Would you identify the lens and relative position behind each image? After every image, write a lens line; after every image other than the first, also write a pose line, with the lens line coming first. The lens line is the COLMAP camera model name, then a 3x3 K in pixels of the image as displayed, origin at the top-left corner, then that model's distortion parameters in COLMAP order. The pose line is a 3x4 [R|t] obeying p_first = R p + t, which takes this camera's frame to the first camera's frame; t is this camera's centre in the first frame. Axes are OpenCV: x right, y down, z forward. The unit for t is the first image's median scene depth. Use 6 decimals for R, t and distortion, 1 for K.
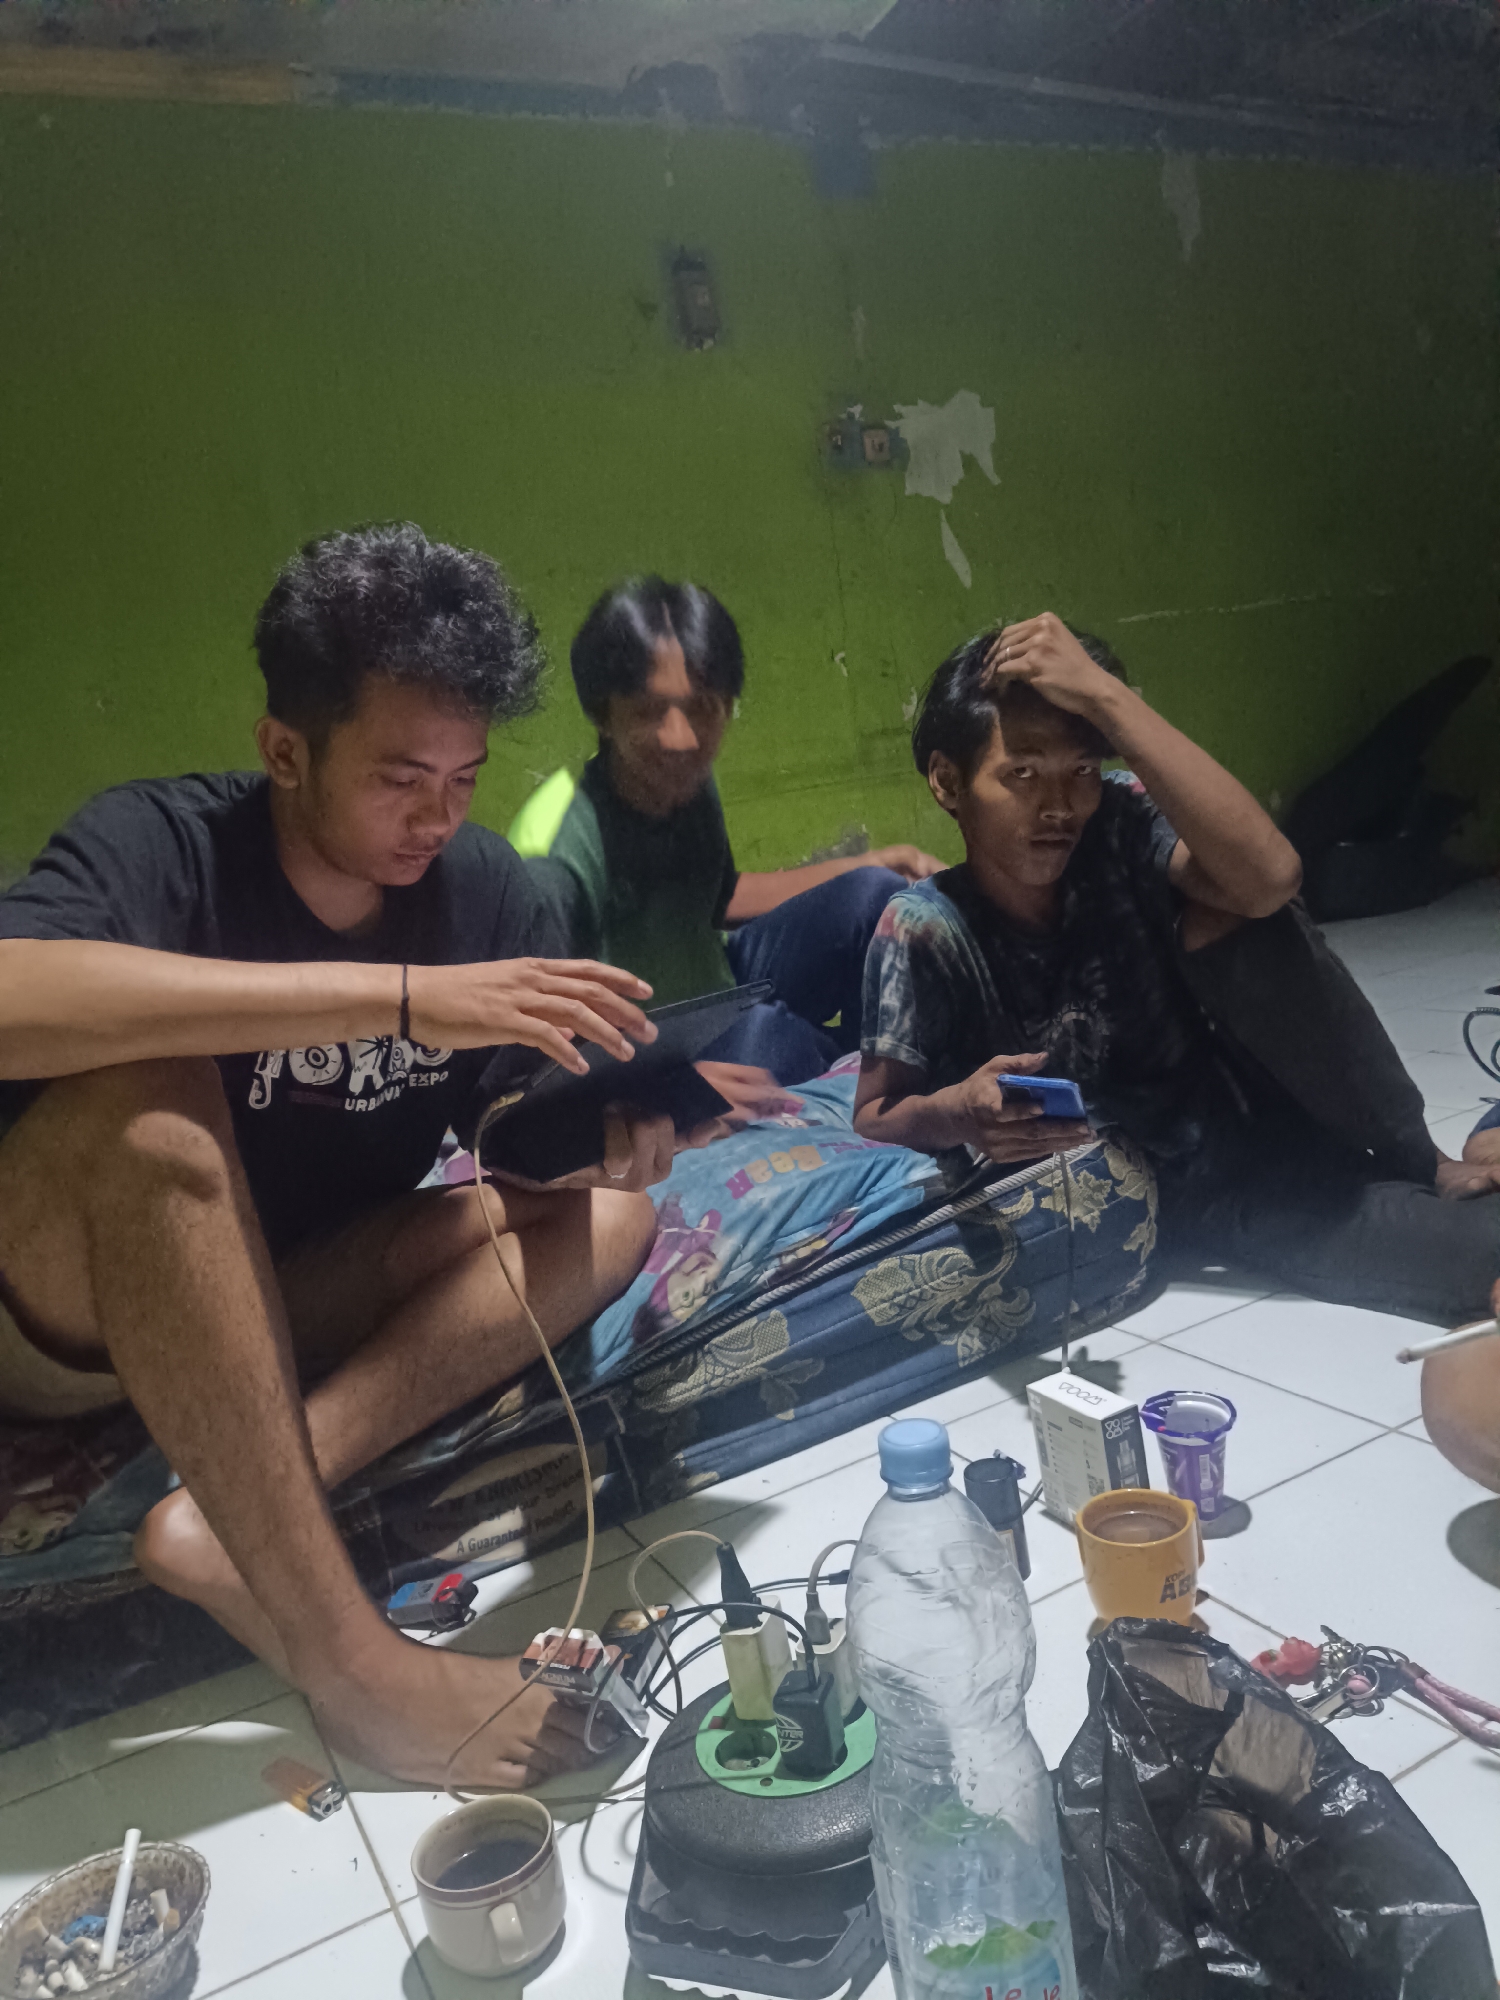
lens RADIAL K [[1451.3, 0, 751.0], [0, 1451.3, 1009.2], [0, 0, 1]] dist [0.035094, -0.050768]
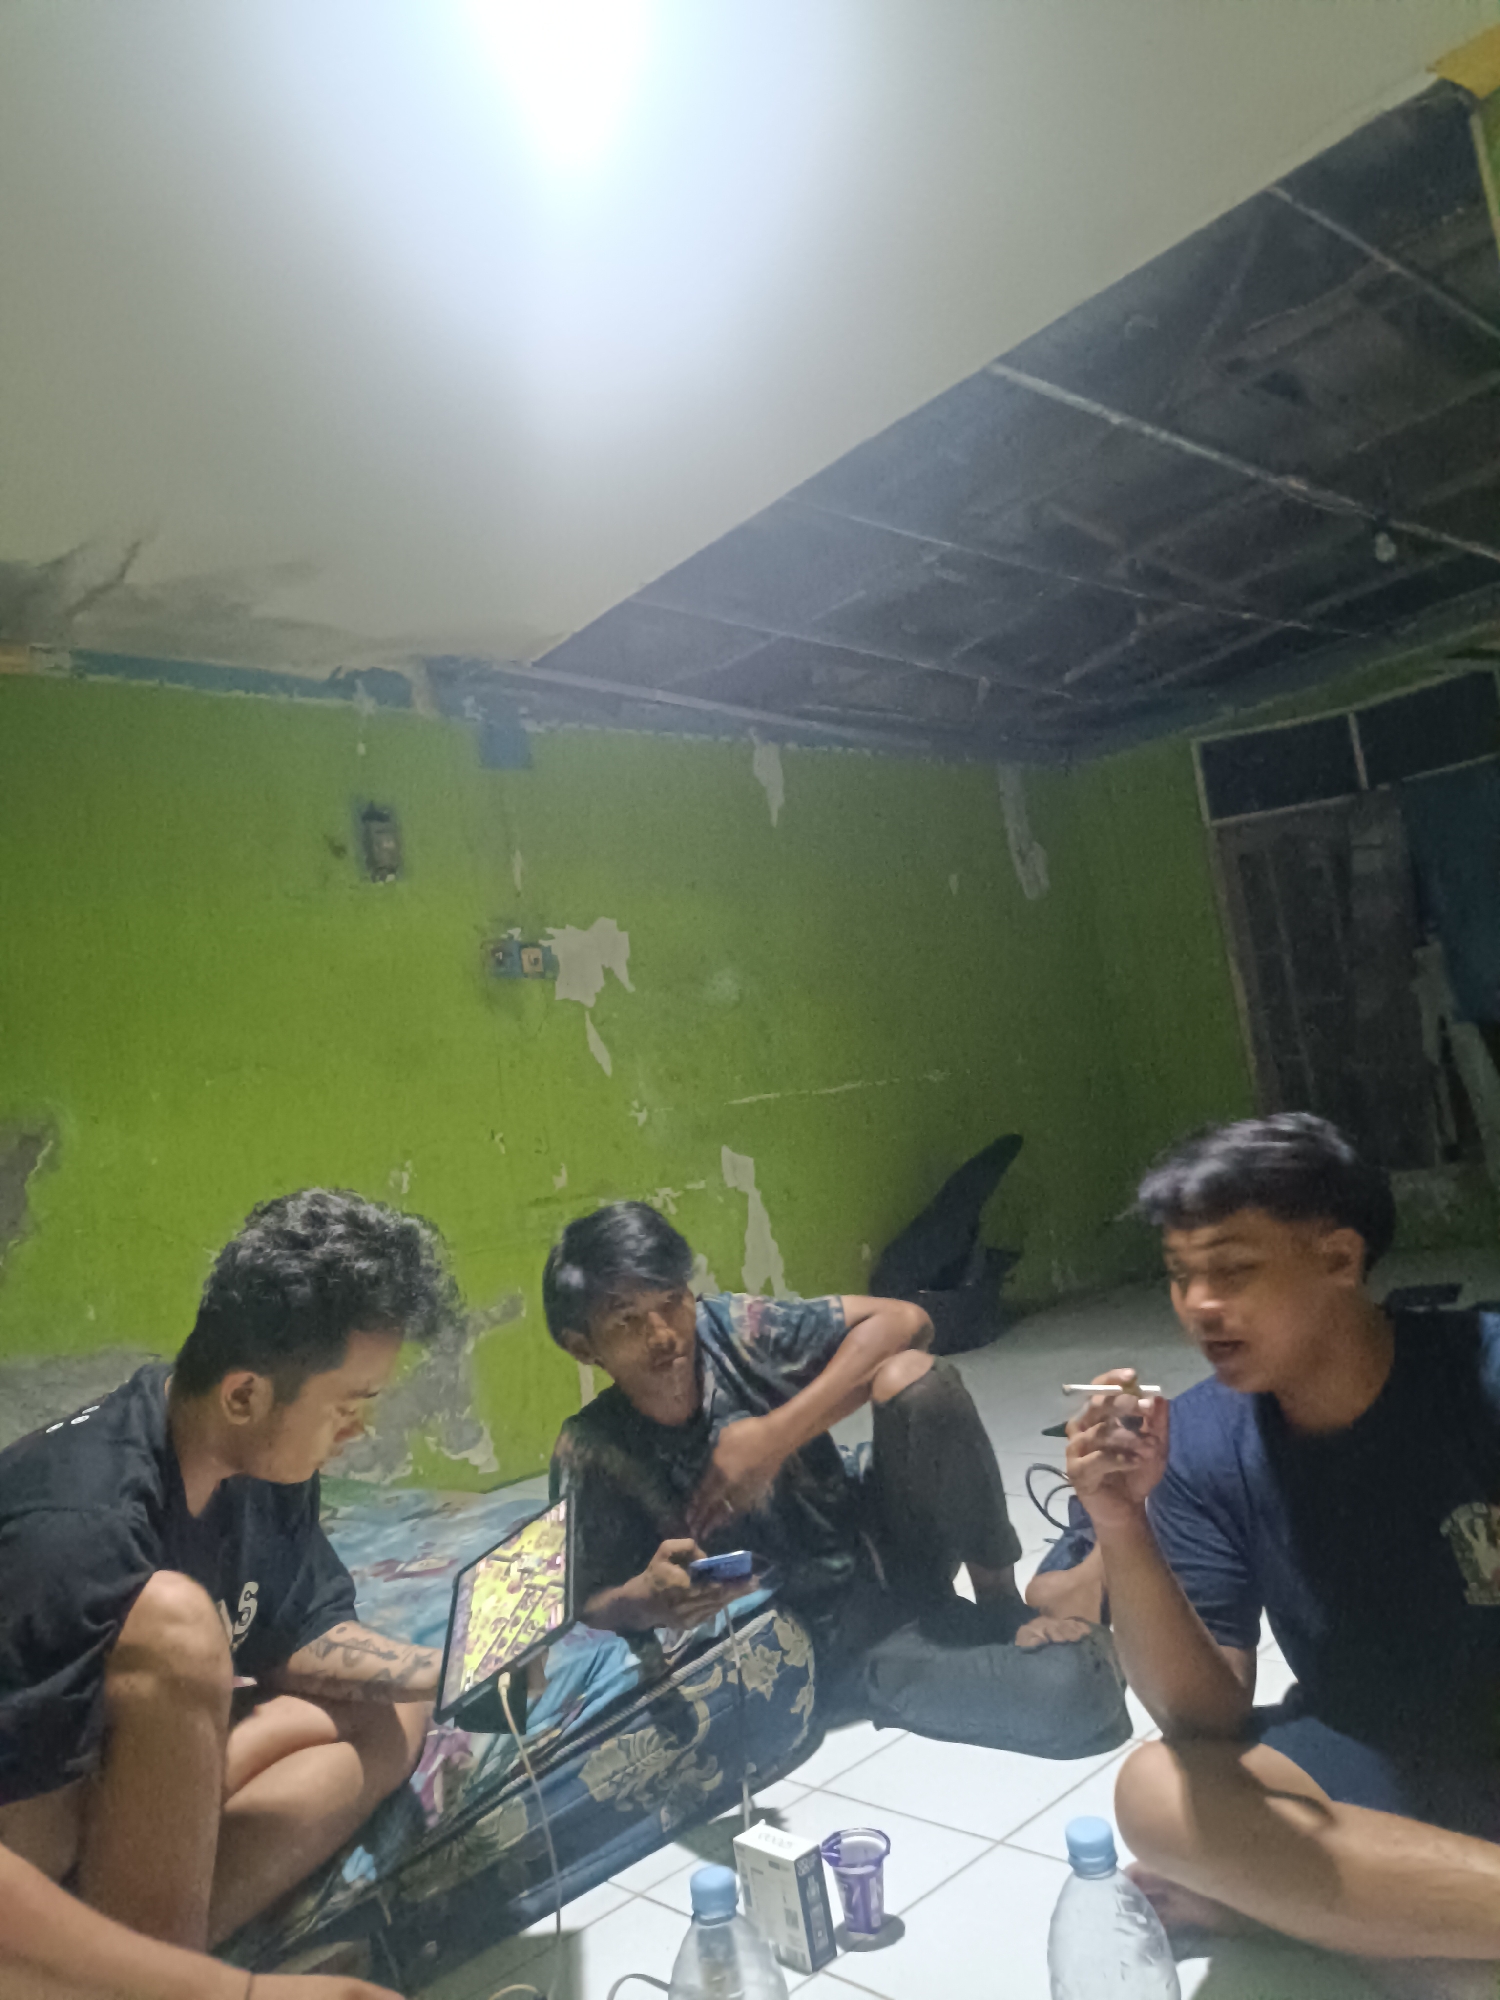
lens RADIAL K [[1451.3, 0, 766.9], [0, 1451.3, 987.1], [0, 0, 1]] dist [0.035094, -0.050768]
pose [[0.961338, 0.035406, 0.273086, -0.124604], [0.042101, 0.961144, -0.272819, -0.088470], [-0.272134, 0.273768, 0.922493, -0.317768]]
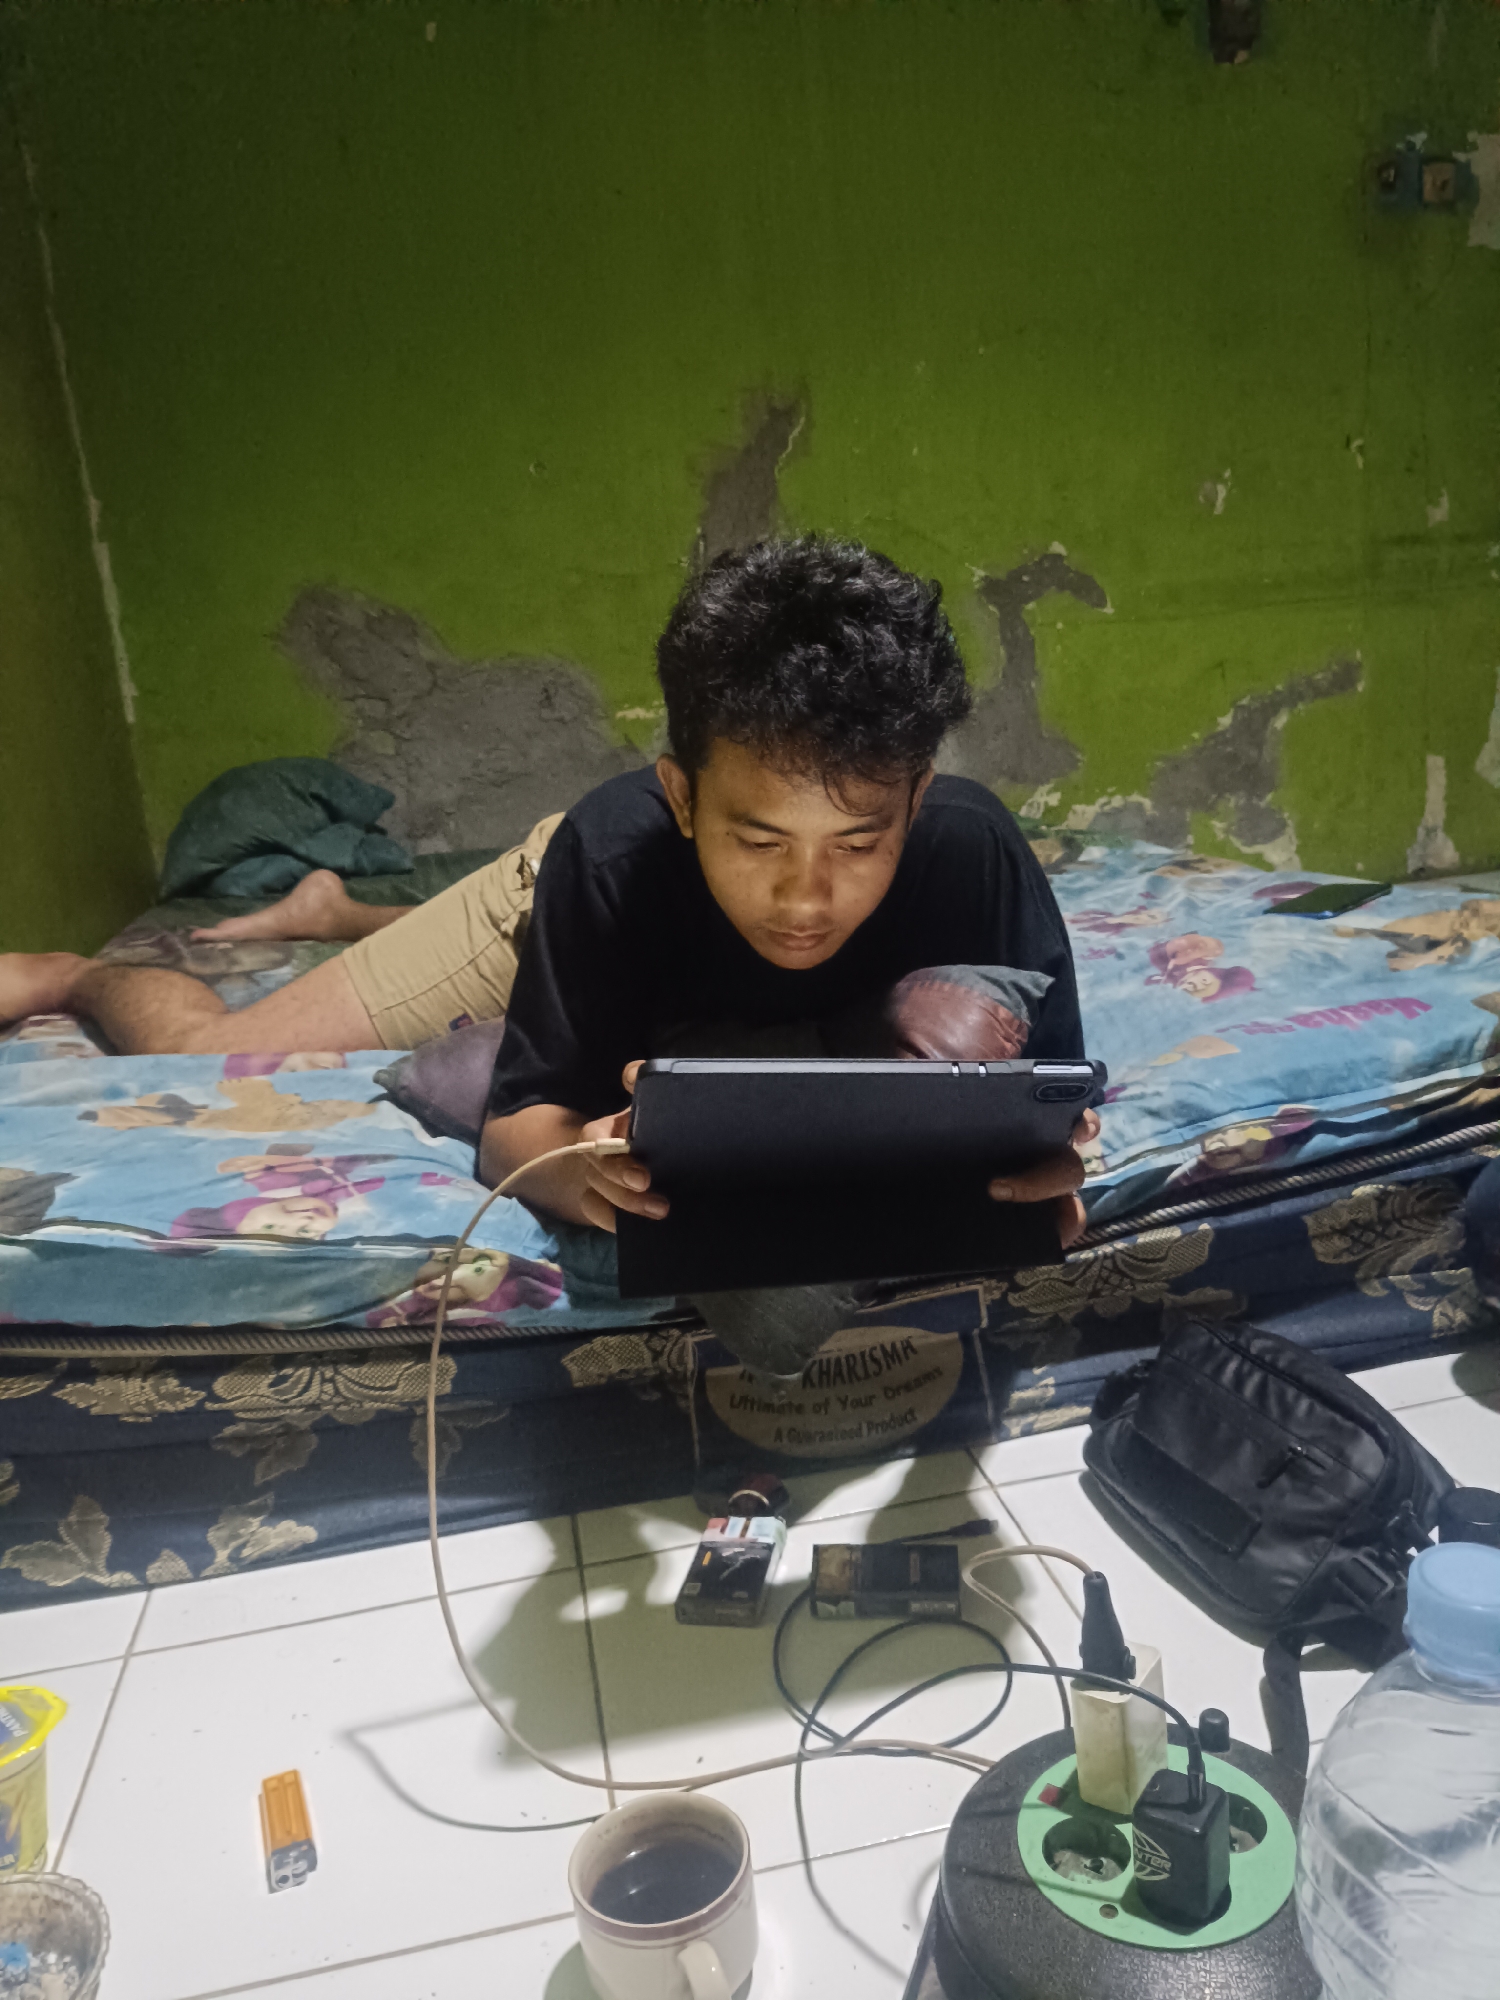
lens RADIAL K [[1512.1, 0, 733.3], [0, 1512.1, 1007.0], [0, 0, 1]] dist [0.019187, -0.060910]
pose [[0.953816, 0.128279, -0.271625, -0.007328], [-0.097359, 0.987437, 0.124456, 0.007279], [0.284178, -0.092263, 0.954322, 0.100444]]
